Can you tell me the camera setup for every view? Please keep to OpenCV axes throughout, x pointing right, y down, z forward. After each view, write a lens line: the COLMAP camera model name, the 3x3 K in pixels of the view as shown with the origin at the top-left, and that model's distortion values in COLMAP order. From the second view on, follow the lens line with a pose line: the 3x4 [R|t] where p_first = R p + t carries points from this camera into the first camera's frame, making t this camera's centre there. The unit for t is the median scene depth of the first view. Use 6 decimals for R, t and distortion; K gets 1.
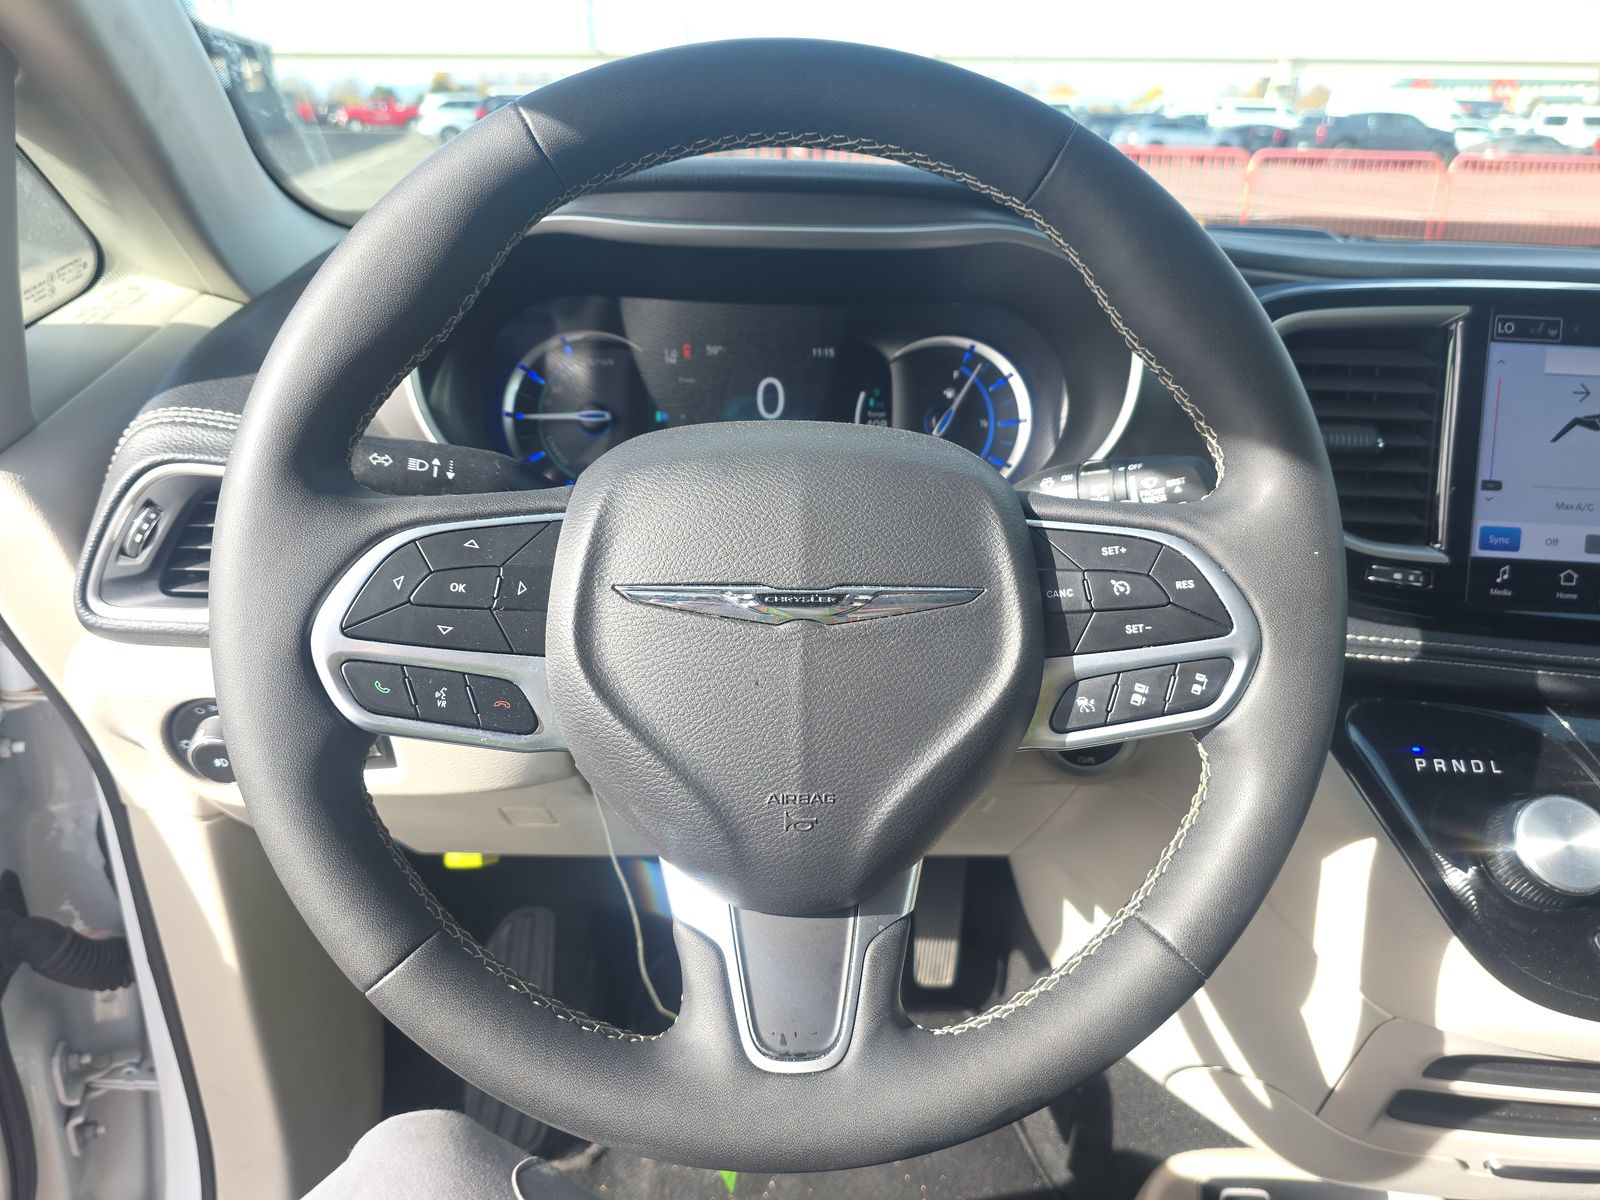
lens RADIAL K [[1080.5, 0, 798.0], [0, 1080.5, 586.1], [0, 0, 1]] dist [0.079770, -0.095958]
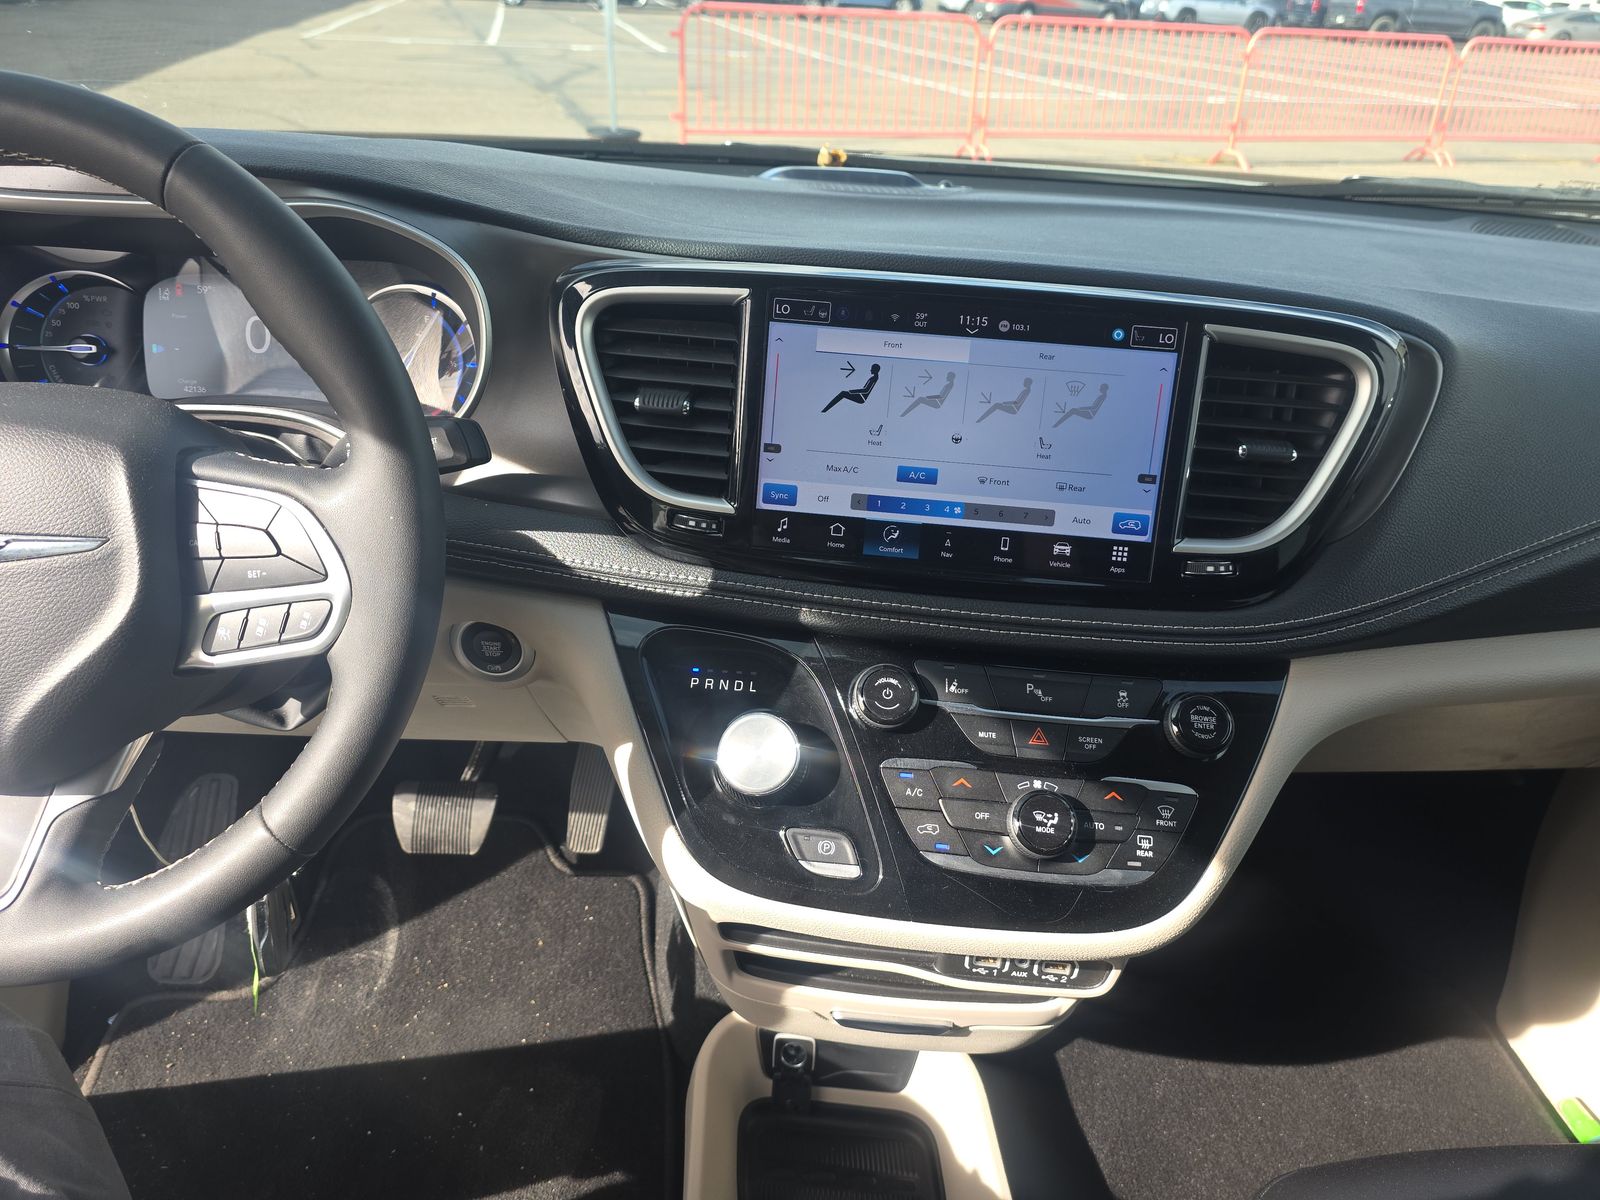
lens RADIAL K [[1080.5, 0, 798.0], [0, 1080.5, 586.1], [0, 0, 1]] dist [0.079770, -0.095958]
pose [[0.999159, 0.033815, -0.023202, 0.687009], [-0.031032, 0.993303, 0.111296, -0.074426], [0.026811, -0.110482, 0.993516, -0.150150]]
